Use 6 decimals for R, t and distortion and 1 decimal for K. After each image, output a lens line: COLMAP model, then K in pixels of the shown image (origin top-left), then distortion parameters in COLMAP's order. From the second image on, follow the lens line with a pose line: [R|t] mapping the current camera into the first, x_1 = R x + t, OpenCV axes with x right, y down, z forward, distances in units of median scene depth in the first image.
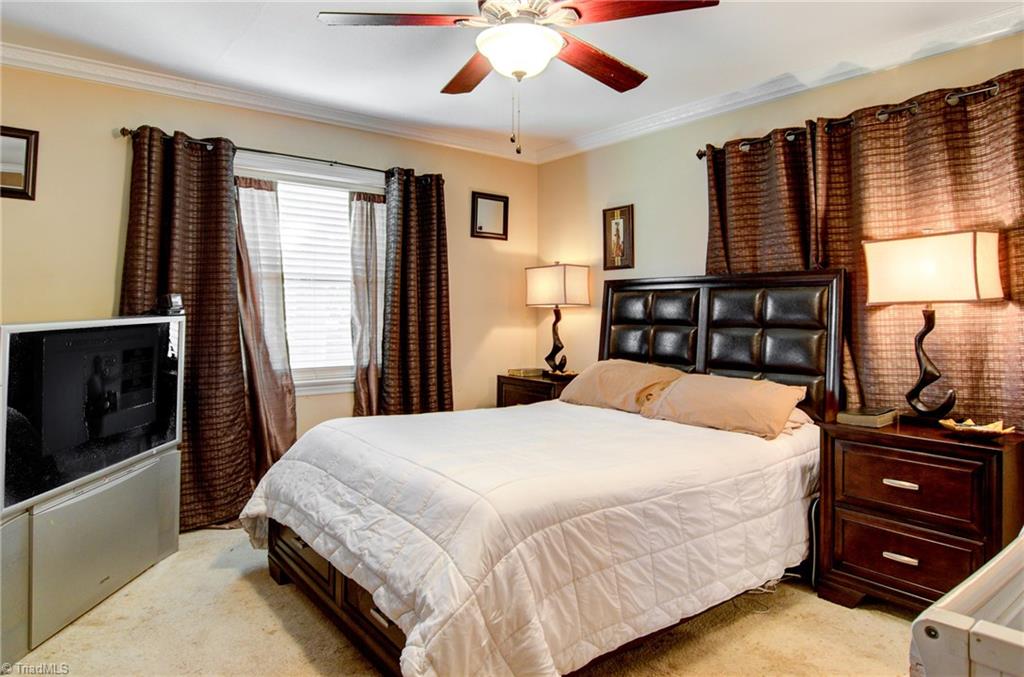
lens RADIAL K [[626.8, 0, 523.5], [0, 626.8, 307.2], [0, 0, 1]] dist [-0.029386, -0.000252]
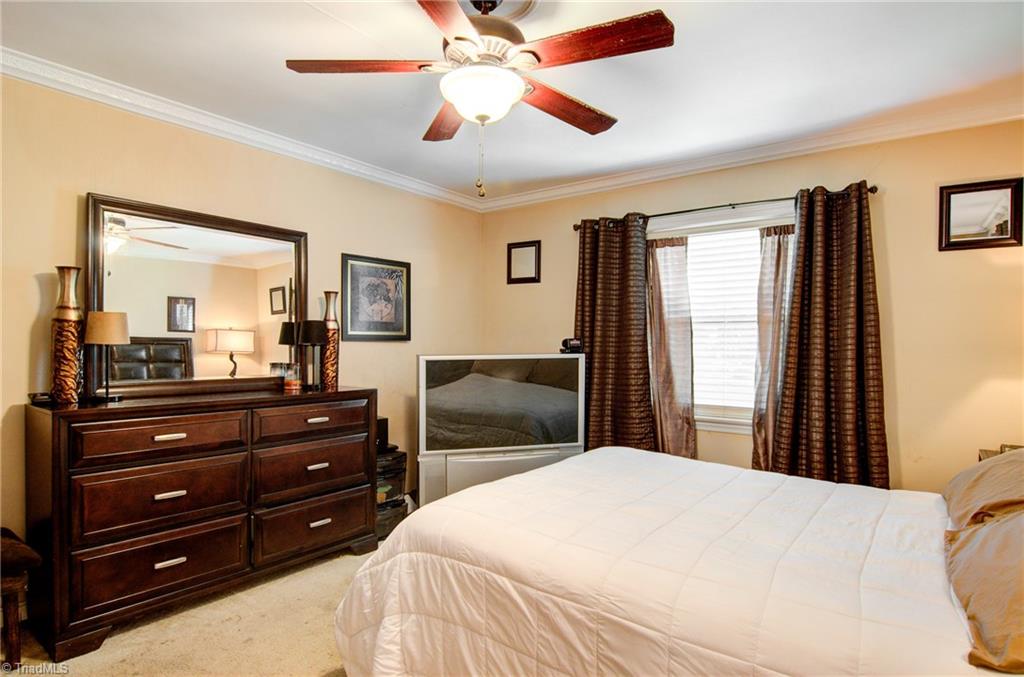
lens RADIAL K [[559.0, 0, 512.0], [0, 559.0, 341.6], [0, 0, 1]] dist [-0.012022, -0.006887]
pose [[0.241987, -0.006525, -0.970258, 0.505889], [0.000230, 0.999978, -0.006667, -0.004642], [0.970279, 0.001390, 0.241983, 0.450812]]
